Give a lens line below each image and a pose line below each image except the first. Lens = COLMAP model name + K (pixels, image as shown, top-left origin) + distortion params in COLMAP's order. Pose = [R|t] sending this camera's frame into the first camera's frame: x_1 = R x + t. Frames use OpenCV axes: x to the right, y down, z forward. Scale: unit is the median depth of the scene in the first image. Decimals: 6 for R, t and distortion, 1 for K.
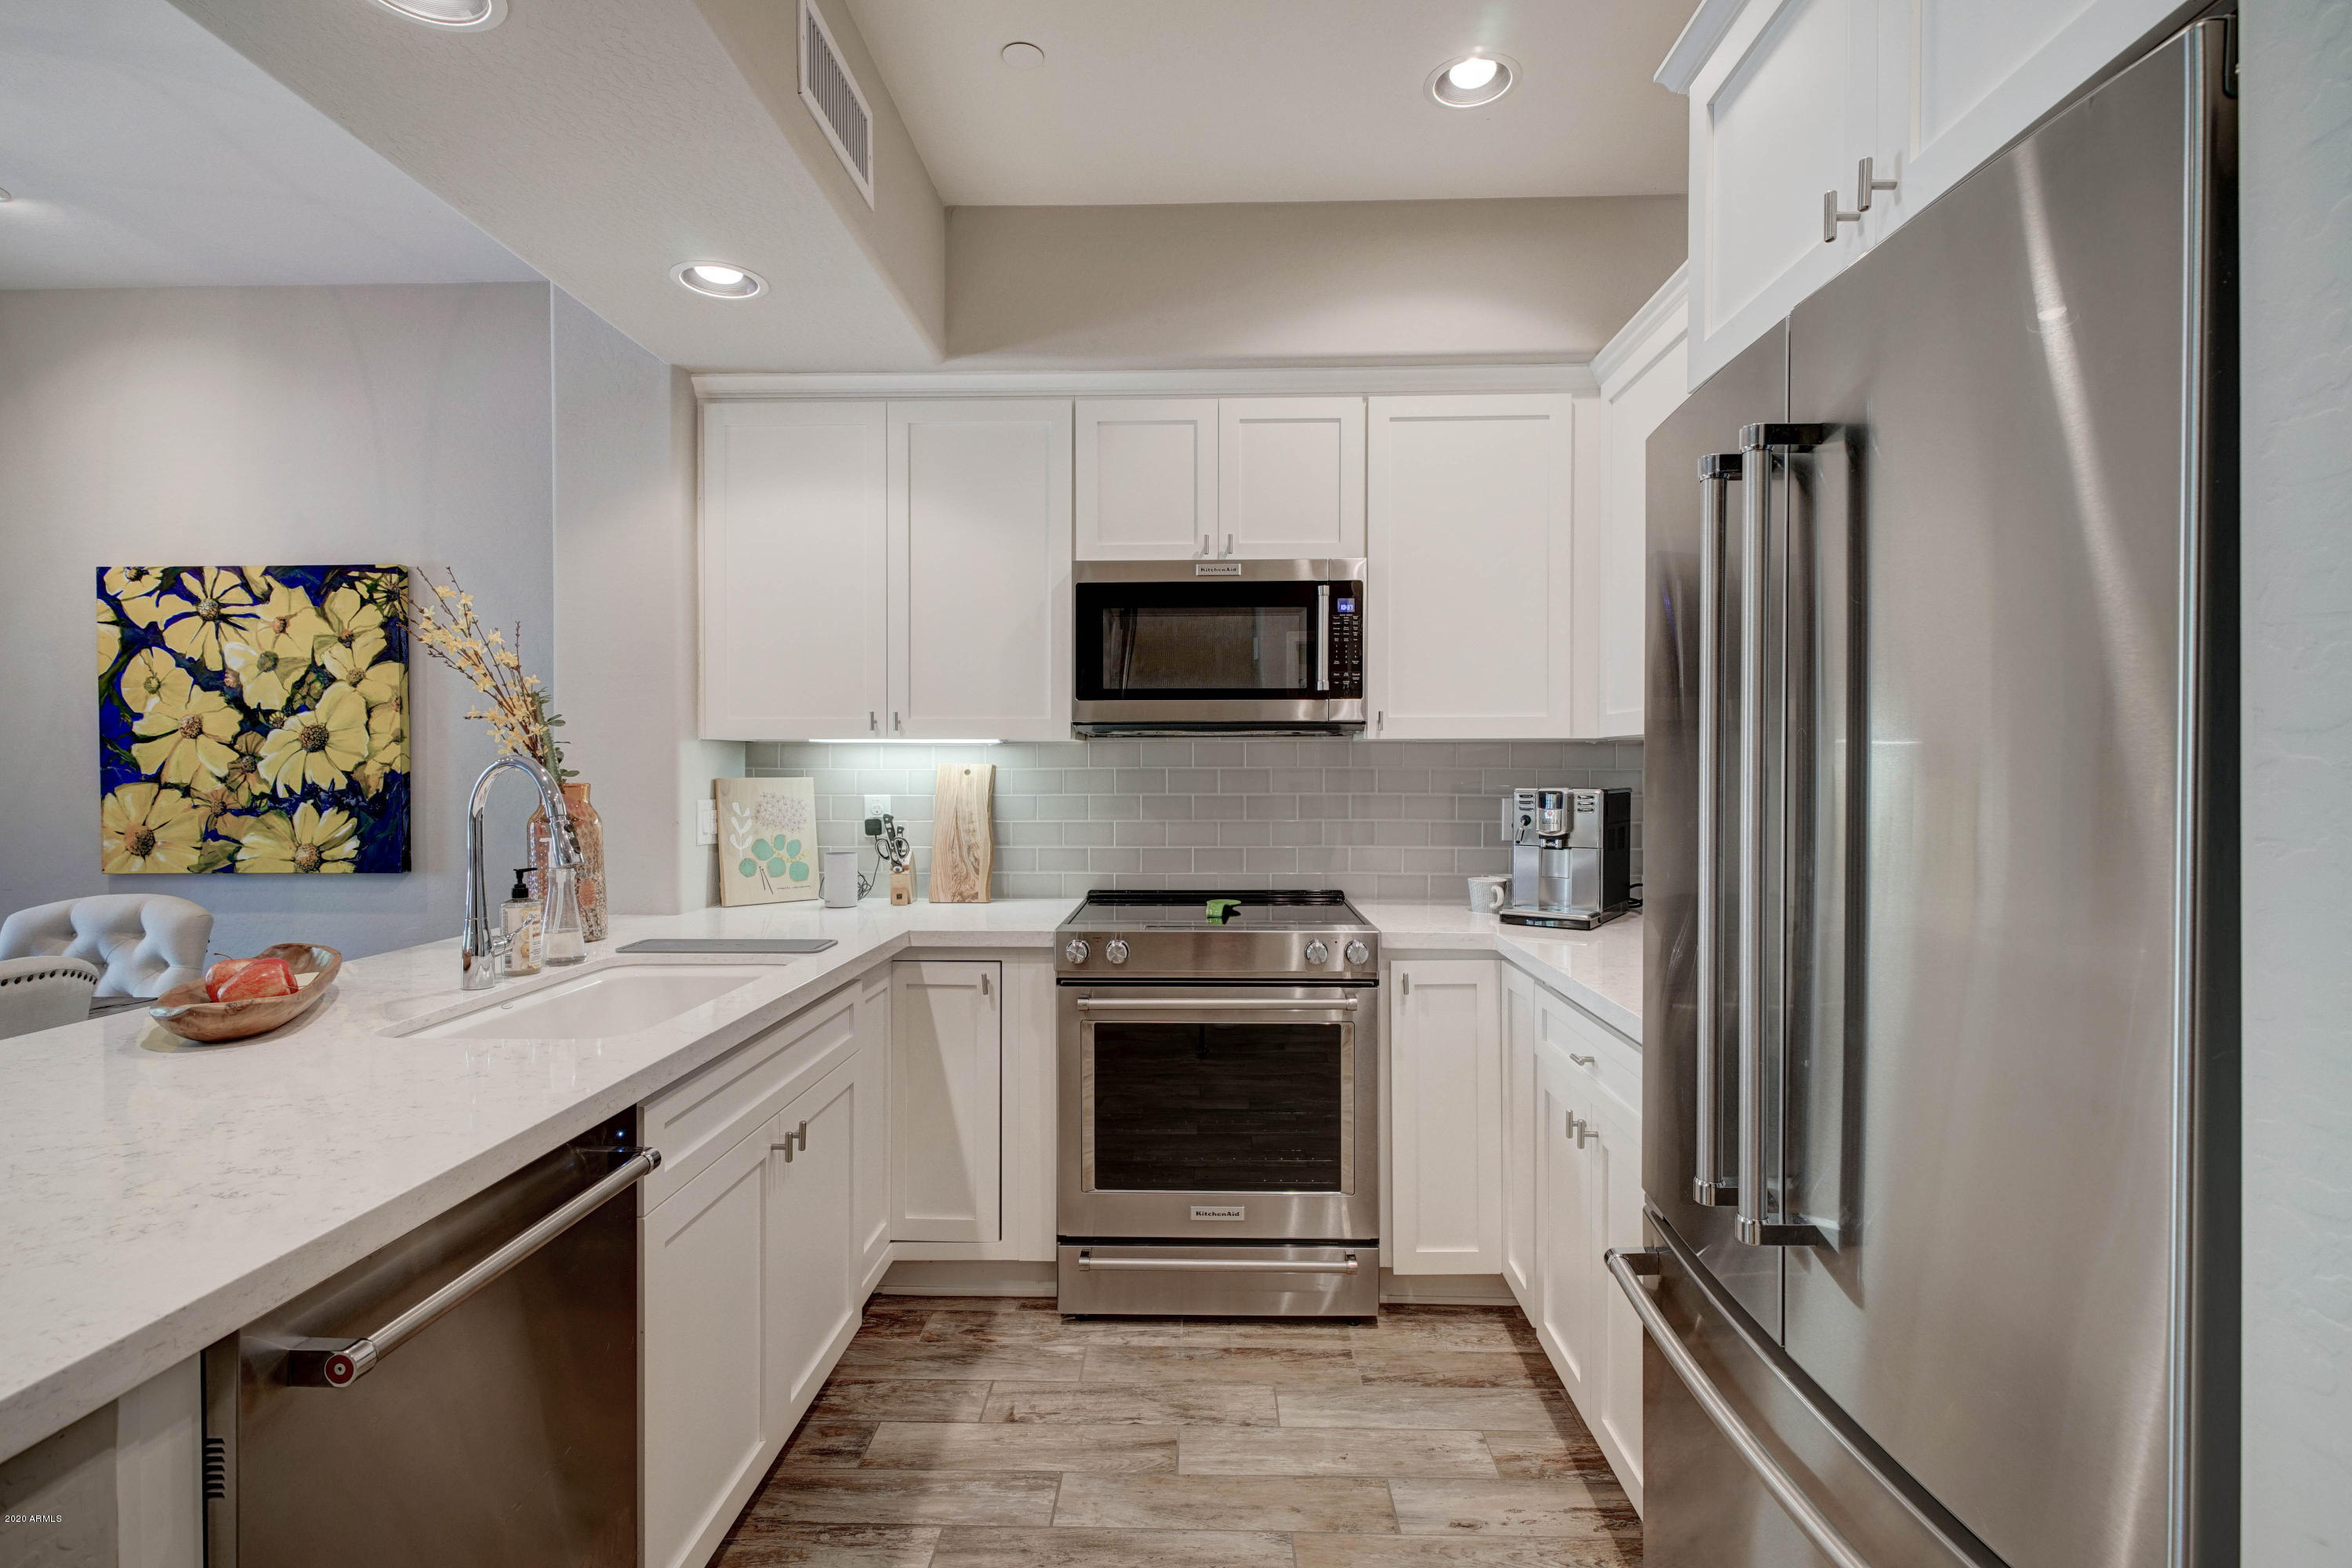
lens RADIAL K [[1130.2, 0, 1175.9], [0, 1130.2, 778.8], [0, 0, 1]] dist [0.002004, 0.000026]
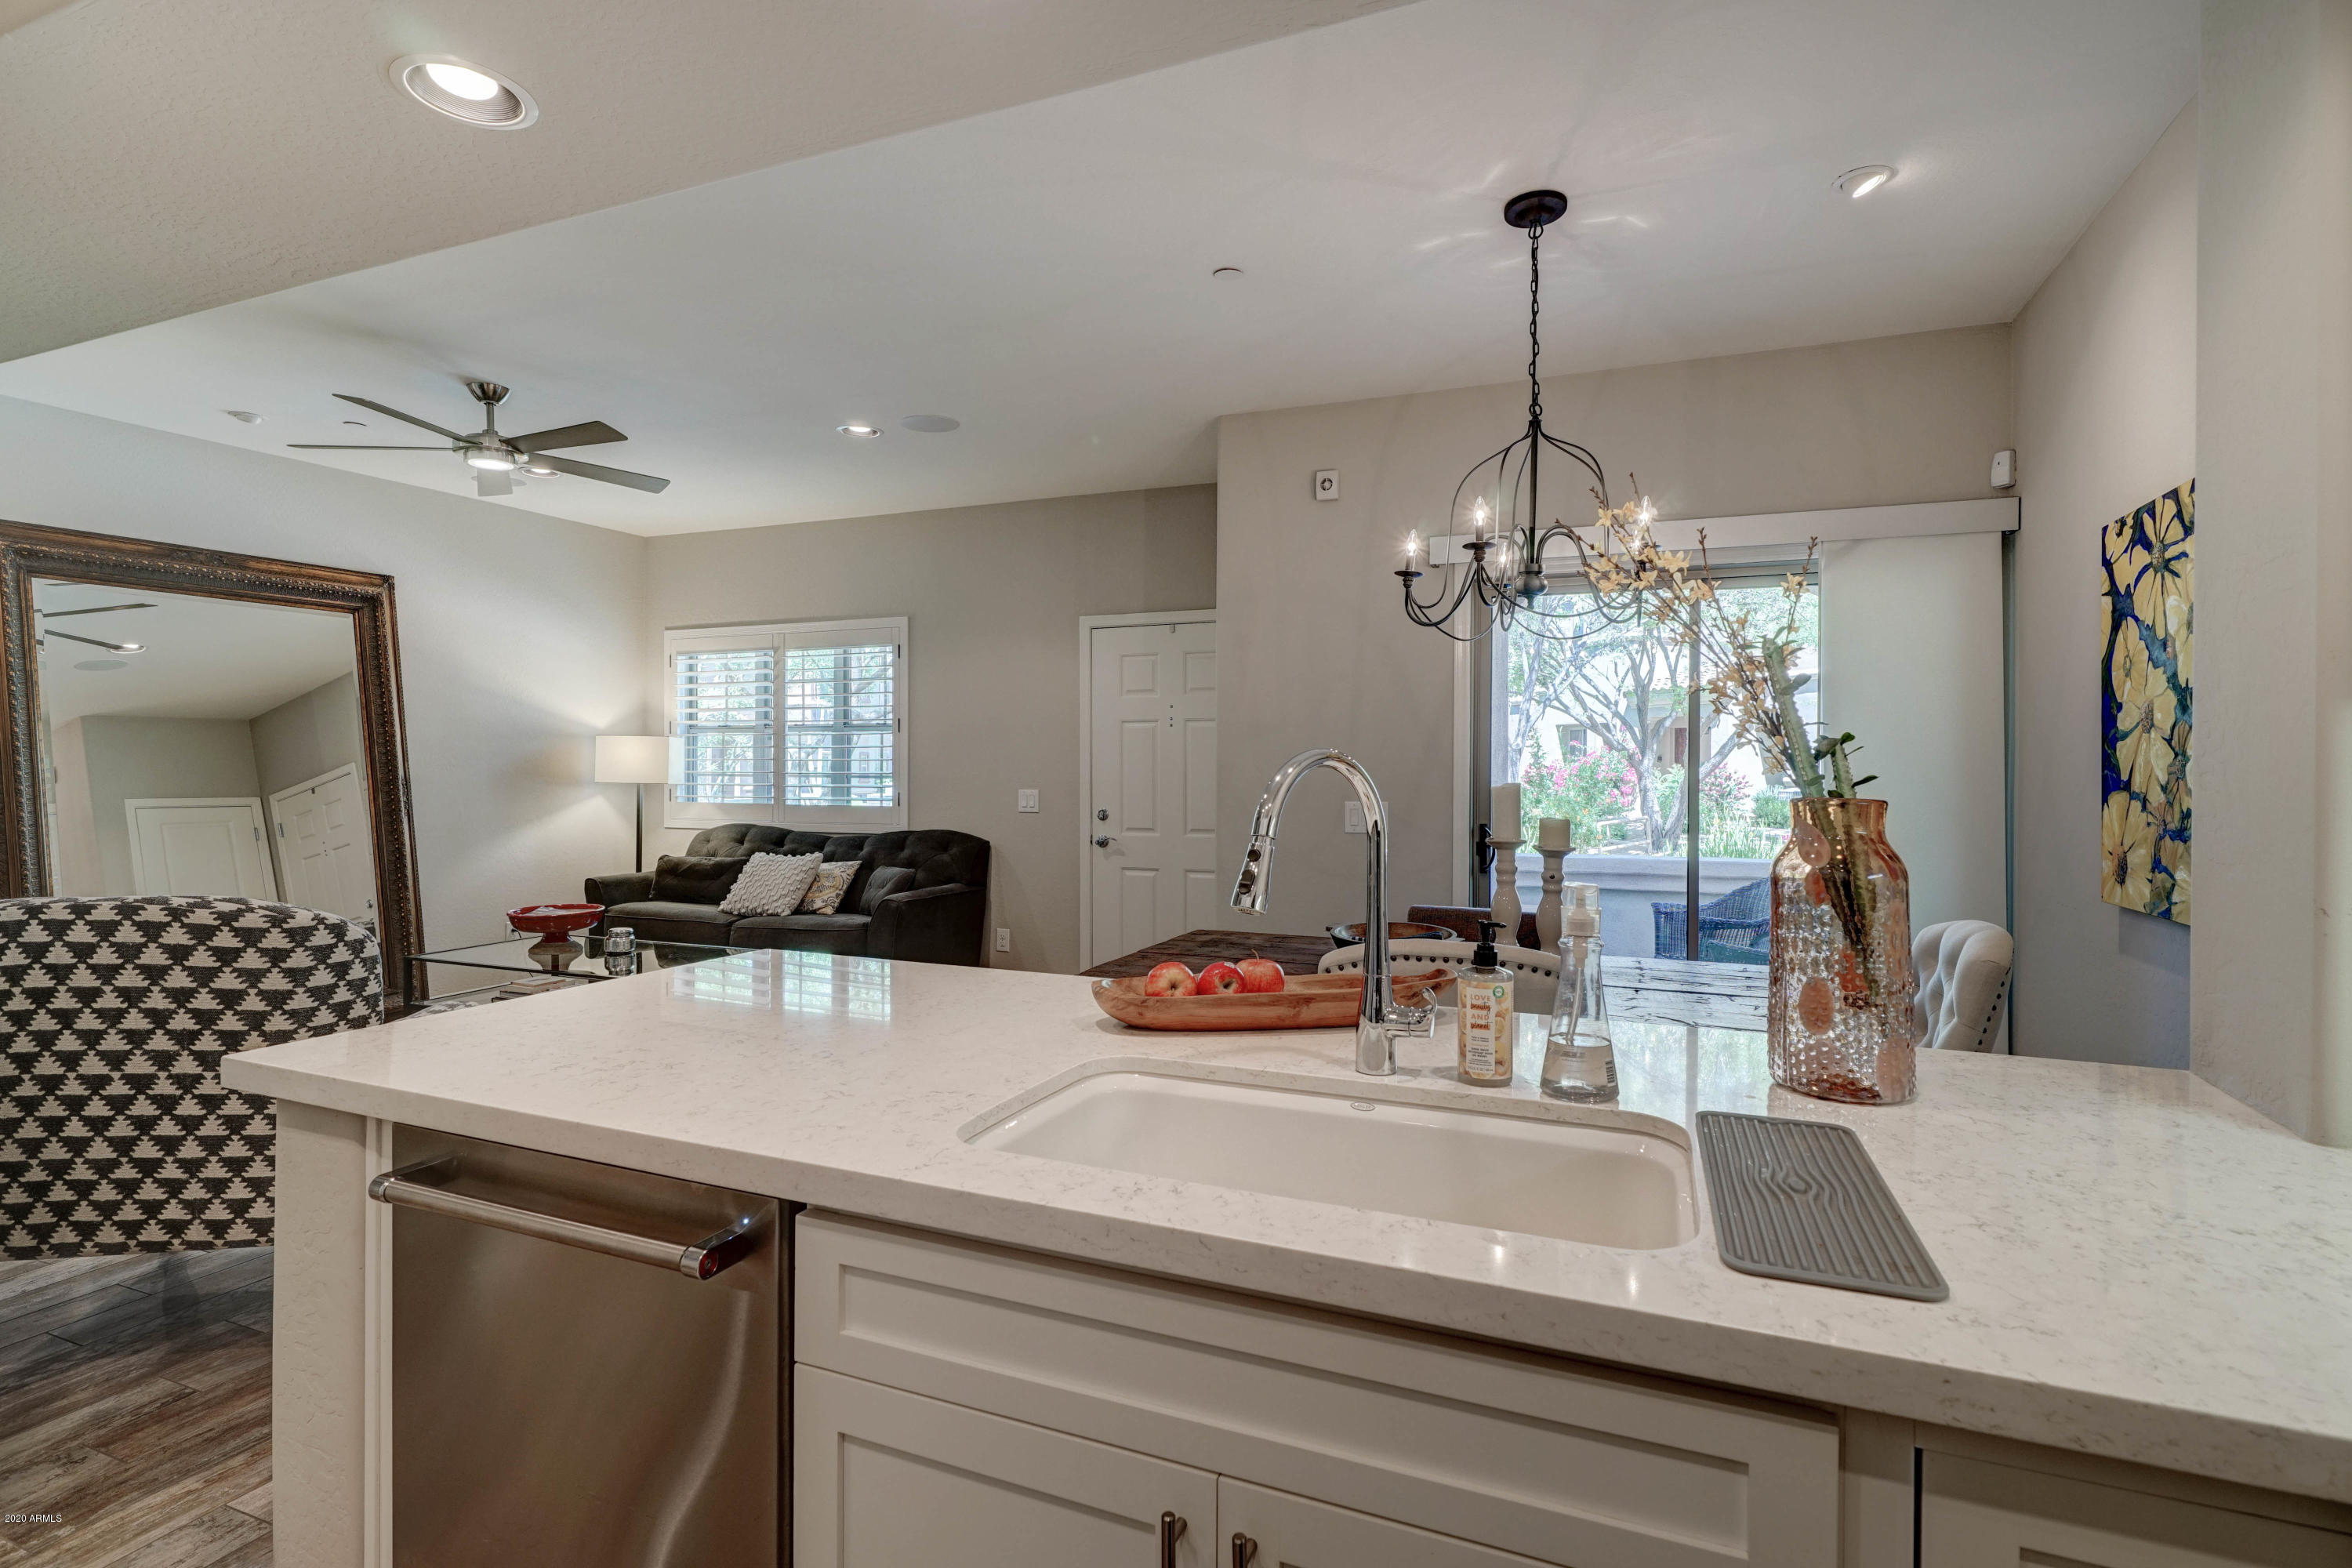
lens RADIAL K [[1130.2, 0, 1175.9], [0, 1130.2, 778.8], [0, 0, 1]] dist [0.002004, 0.000026]
pose [[-0.362524, 0.006380, -0.931953, 0.058322], [-0.015989, 0.999787, 0.013064, -0.004857], [0.931837, 0.019637, -0.362345, 0.677264]]
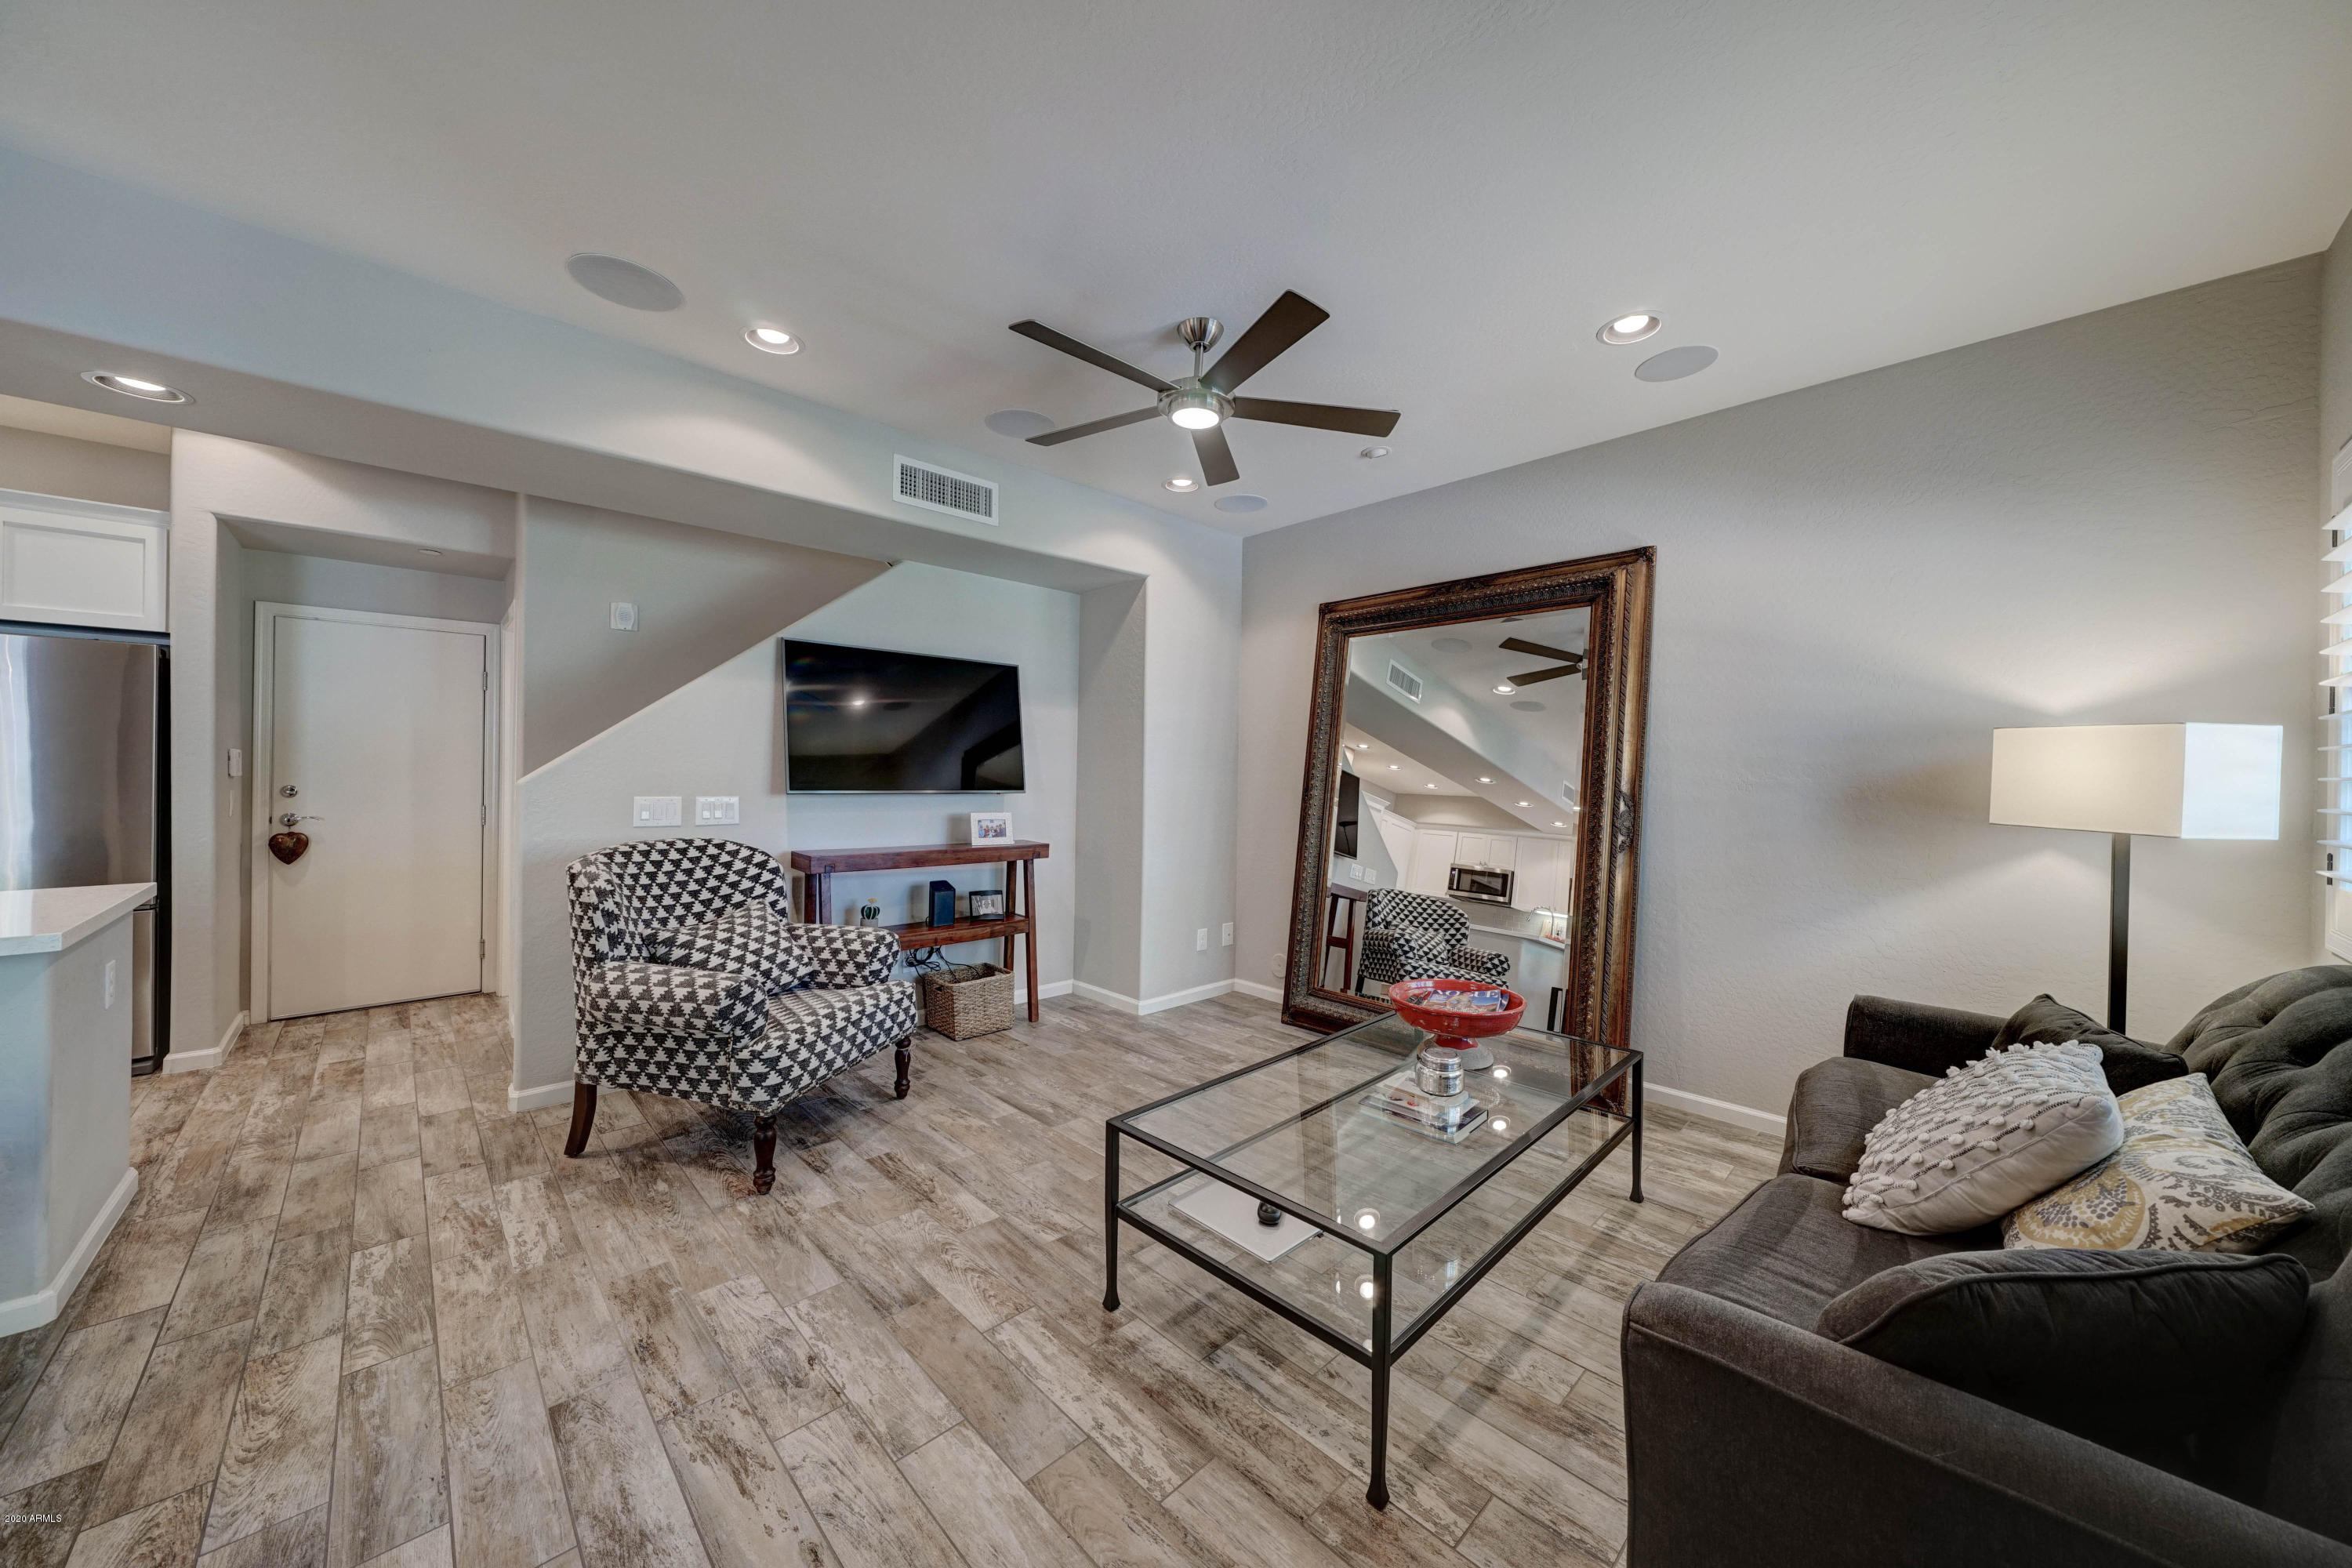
lens RADIAL K [[802.2, 0, 1176.0], [0, 802.2, 778.6], [0, 0, 1]] dist [-0.002969, -0.000088]
pose [[-0.715029, -0.016932, 0.698890, -1.404243], [-0.005744, 0.999815, 0.018345, -0.000718], [-0.699071, 0.009103, -0.714994, 0.041324]]
